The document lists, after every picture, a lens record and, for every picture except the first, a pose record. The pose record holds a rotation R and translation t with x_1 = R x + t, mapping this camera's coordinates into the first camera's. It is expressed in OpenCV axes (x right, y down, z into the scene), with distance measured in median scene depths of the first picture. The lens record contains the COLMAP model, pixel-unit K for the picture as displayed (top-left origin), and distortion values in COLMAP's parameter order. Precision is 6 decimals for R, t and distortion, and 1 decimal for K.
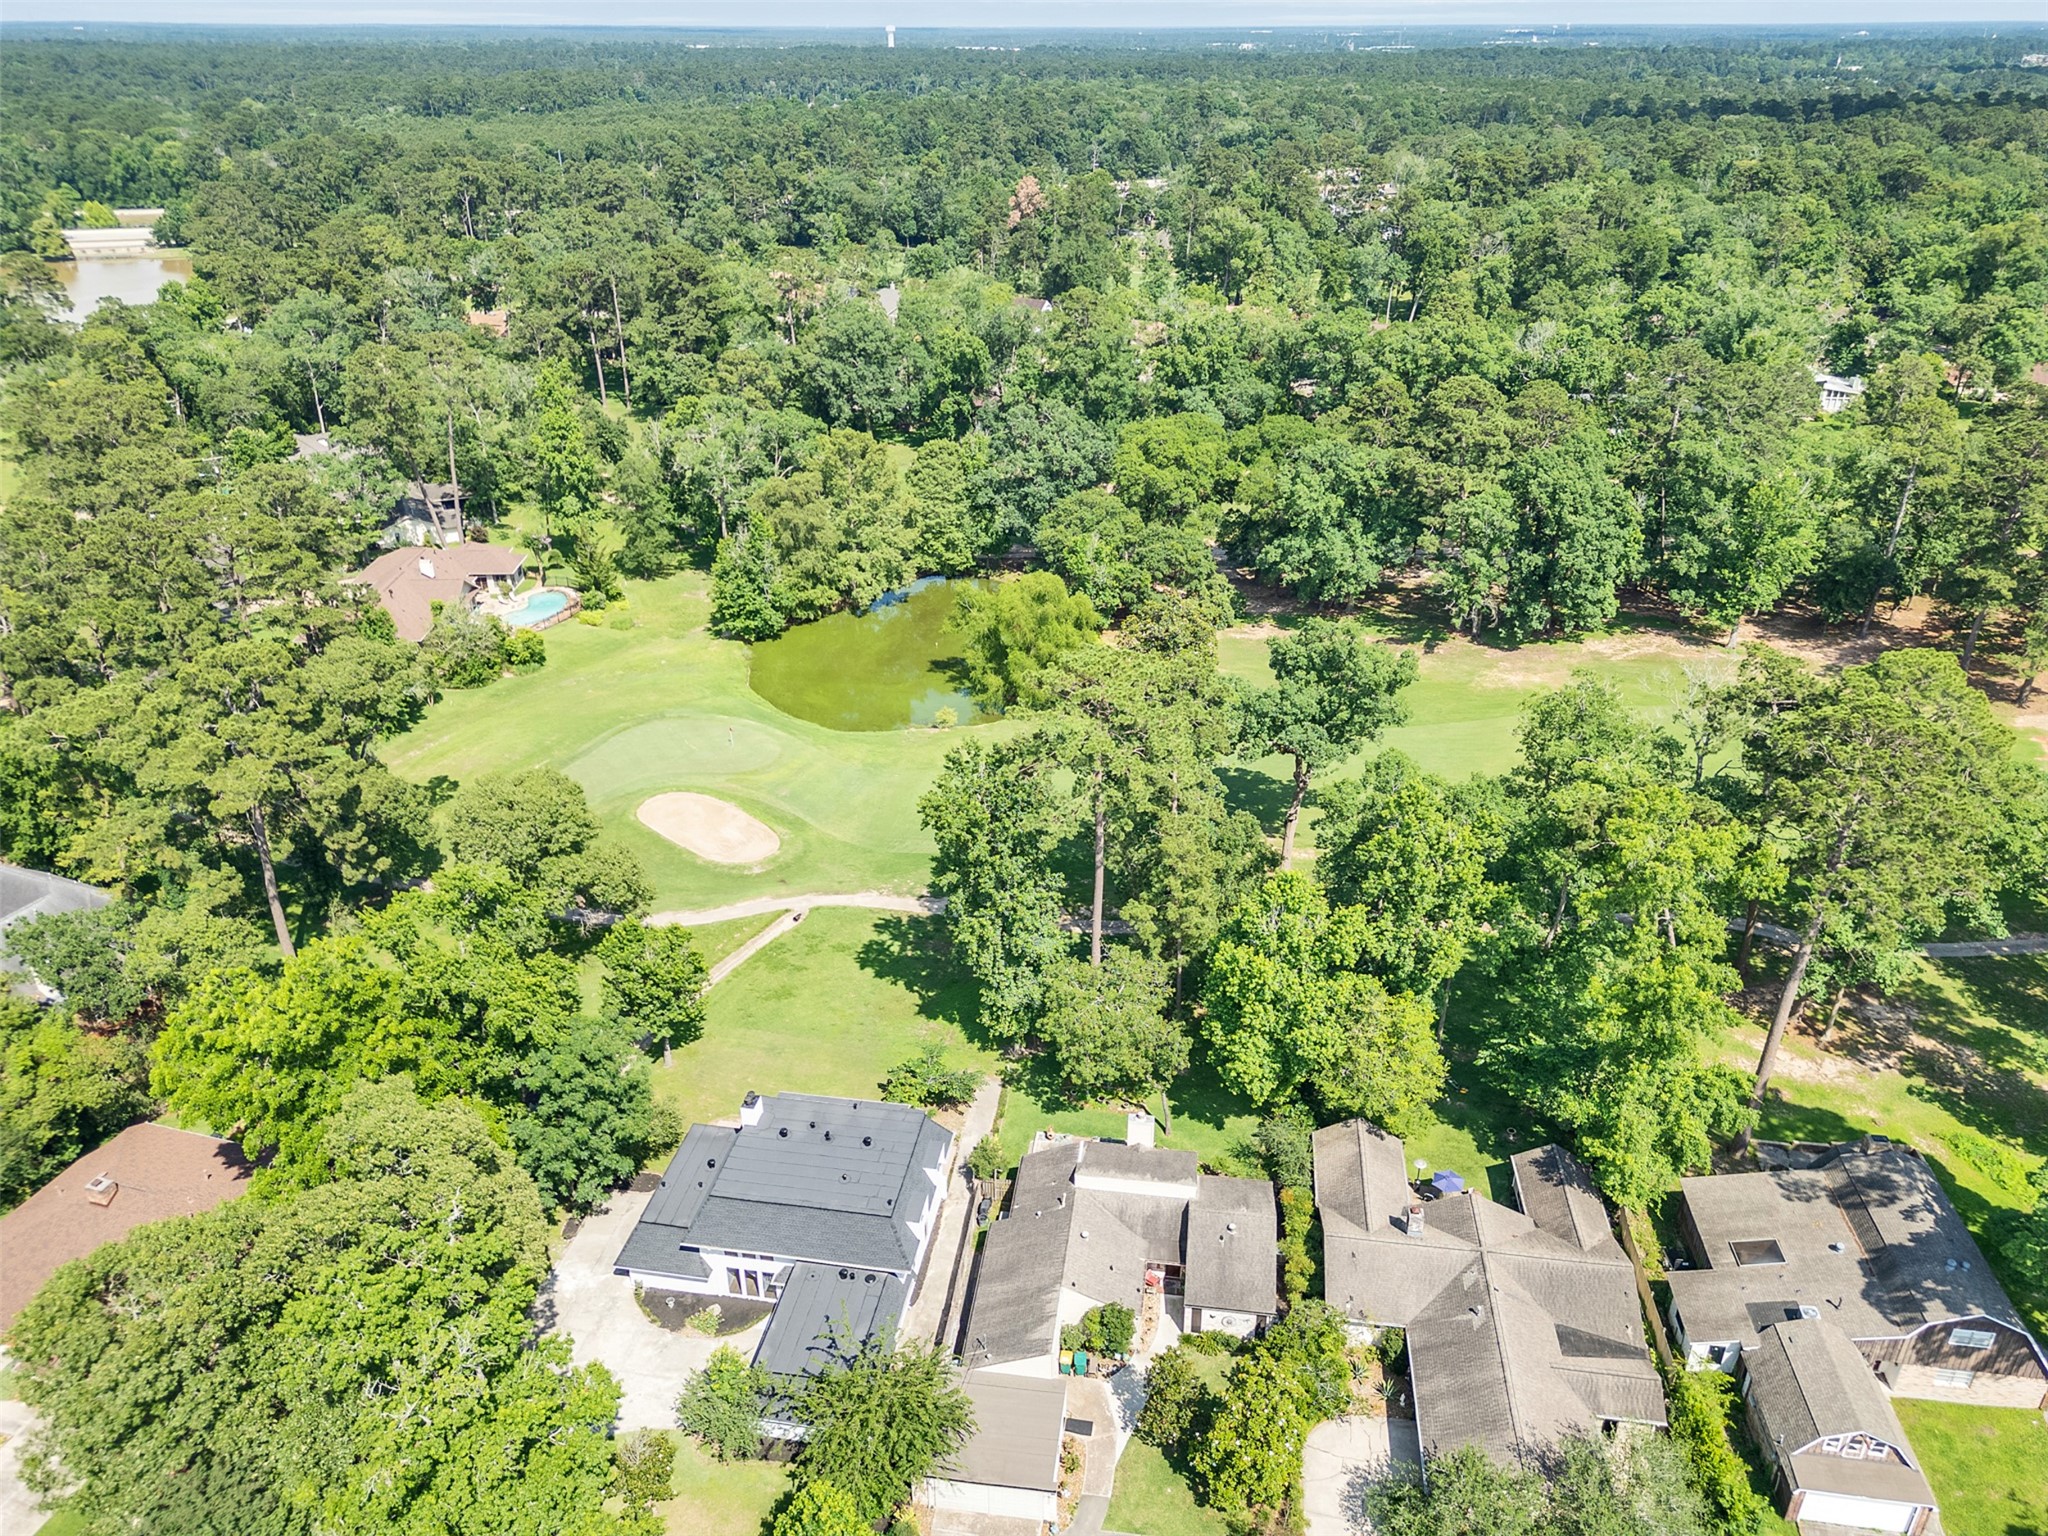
lens RADIAL K [[1438.3, 0, 1024.0], [0, 1438.3, 768.0], [0, 0, 1]] dist [0.089613, -0.098946]
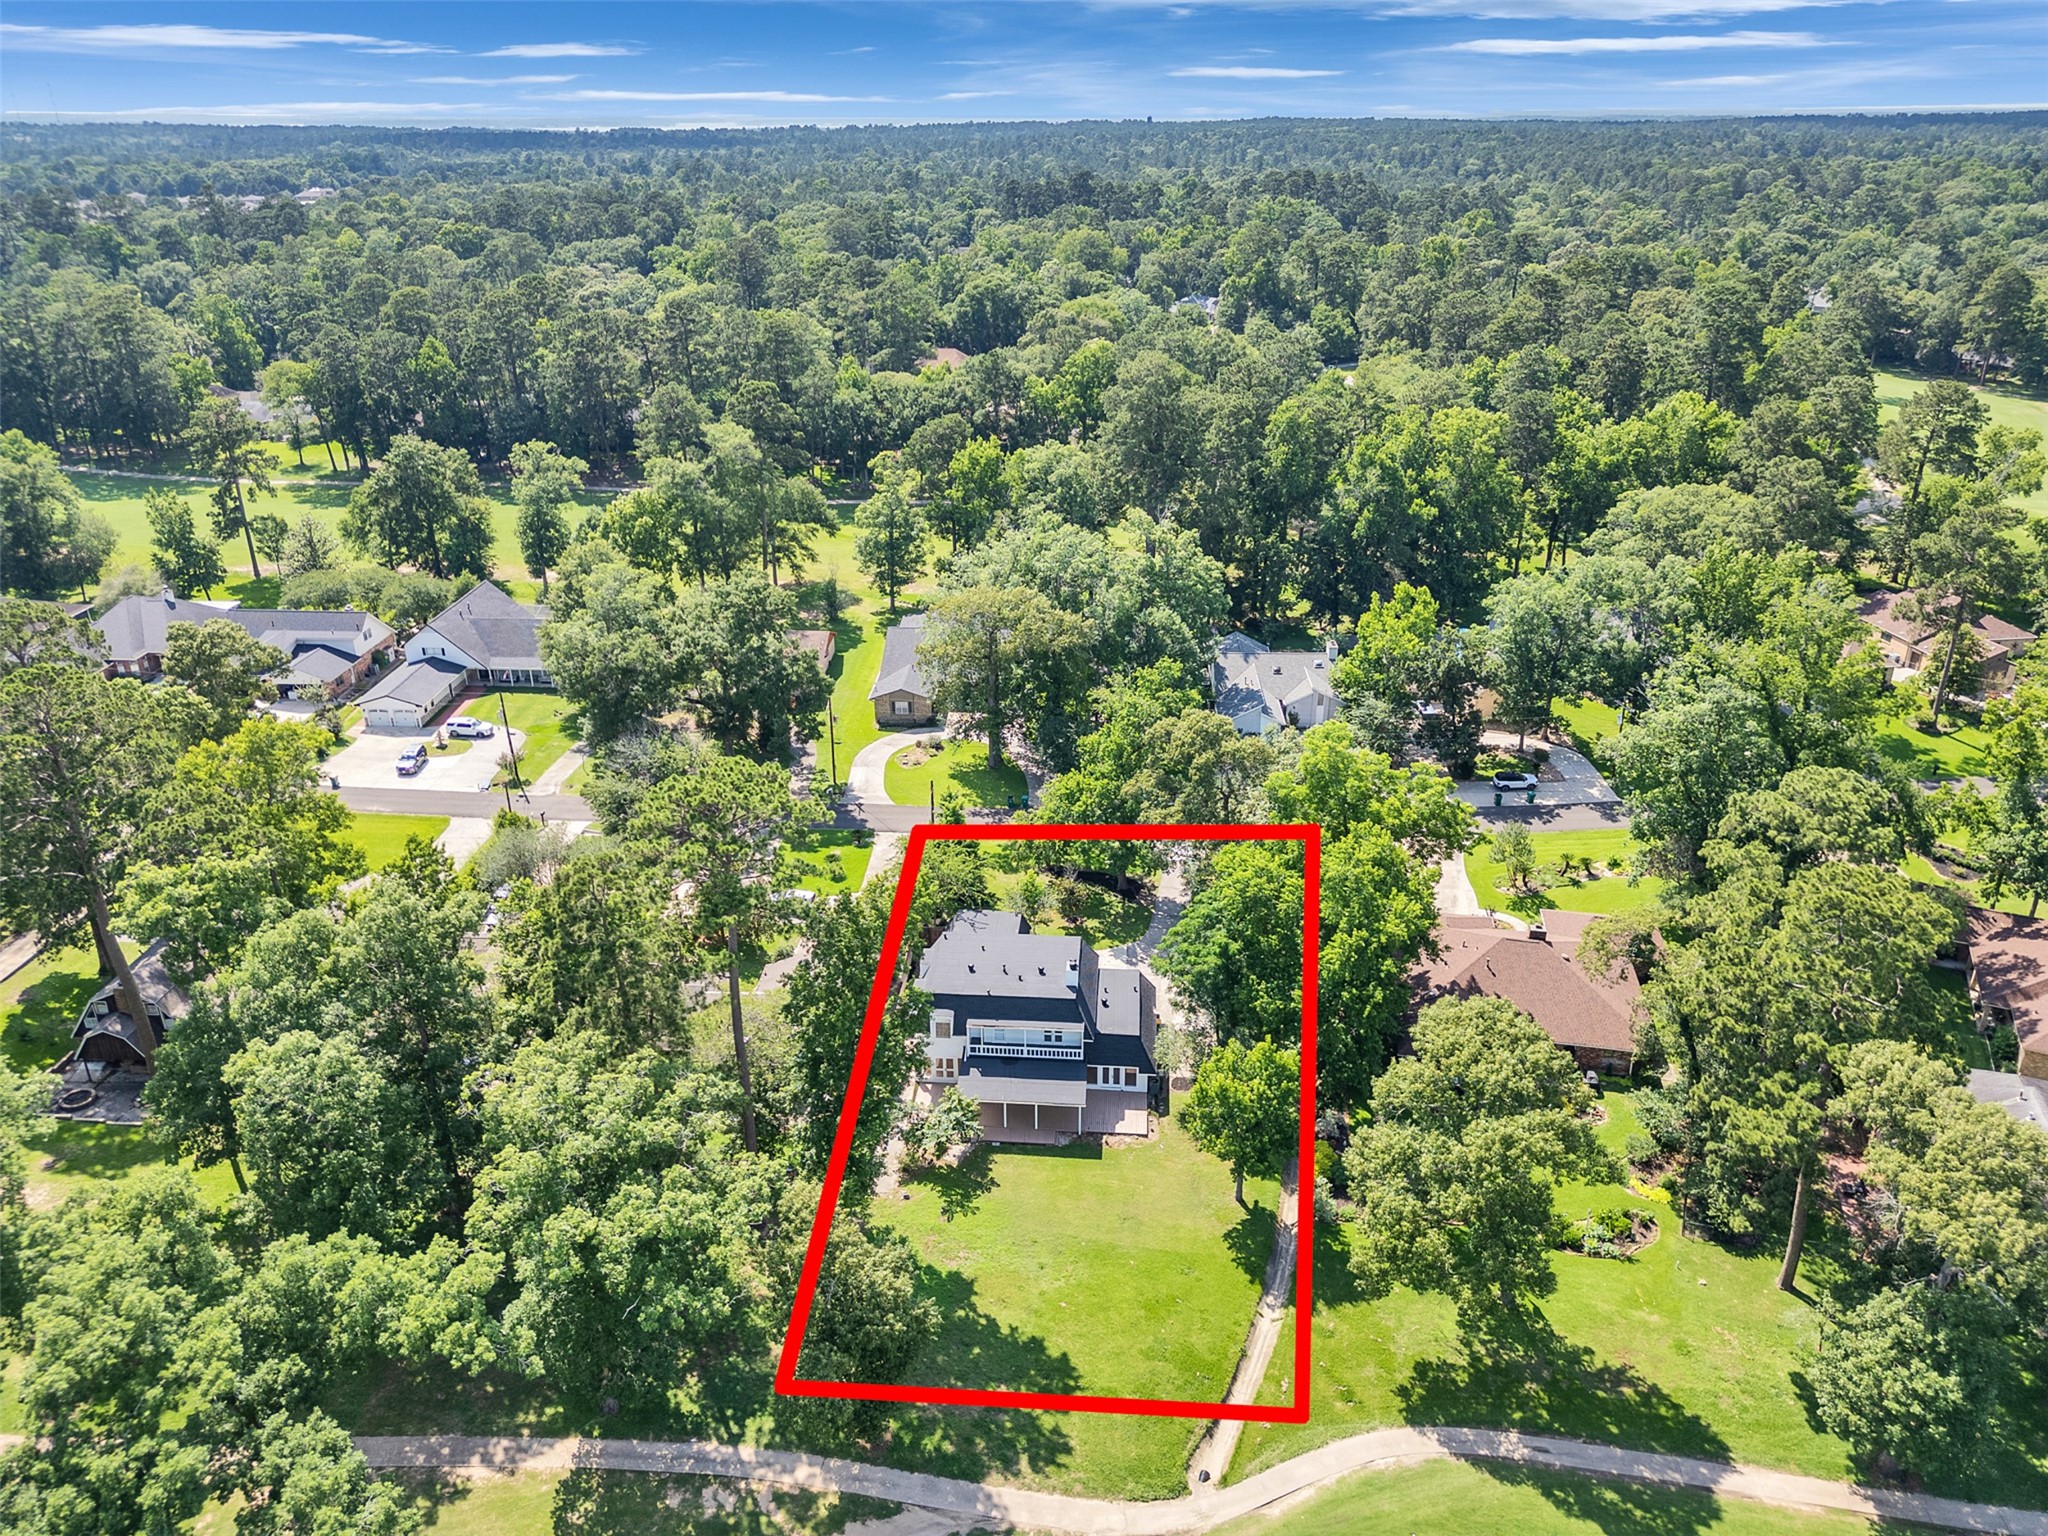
lens RADIAL K [[1438.3, 0, 1024.0], [0, 1438.3, 768.0], [0, 0, 1]] dist [0.089613, -0.098946]
pose [[-0.996119, 0.042415, -0.077126, -0.064848], [-0.034056, 0.622279, 0.782054, -0.797793], [0.081165, 0.781646, -0.618419, 1.606670]]
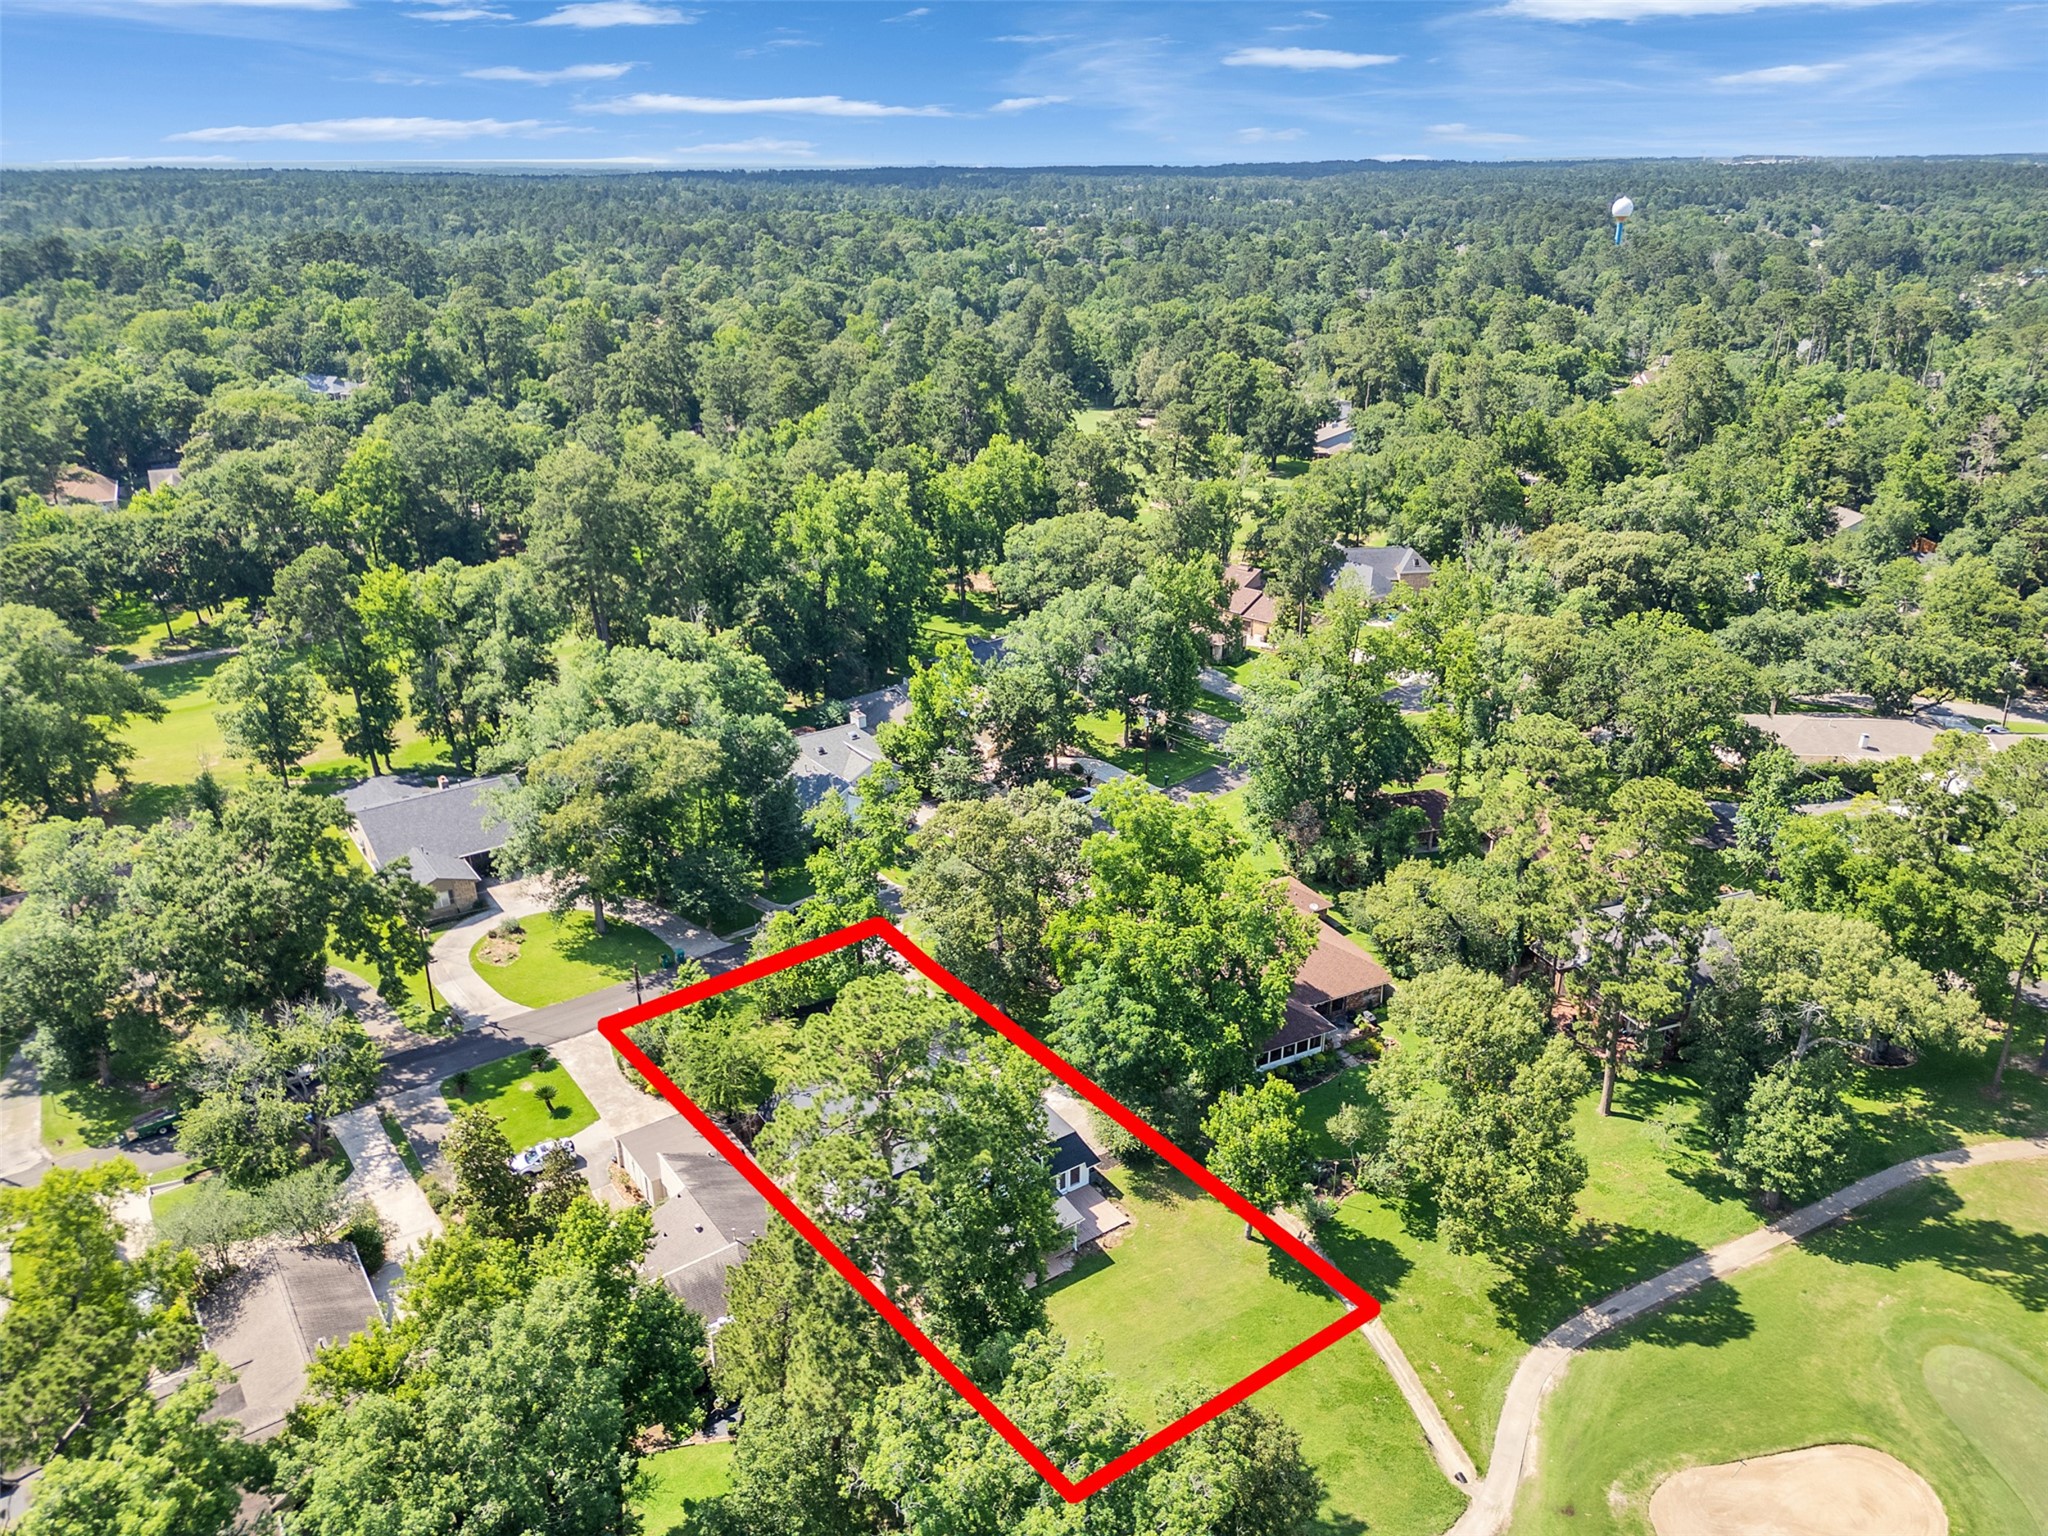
lens RADIAL K [[1438.3, 0, 1024.0], [0, 1438.3, 768.0], [0, 0, 1]] dist [0.089613, -0.098946]
pose [[-0.718084, 0.273172, -0.640103, 0.459813], [-0.316070, 0.691417, 0.649647, -0.693327], [0.620044, 0.668819, -0.410154, 1.312449]]
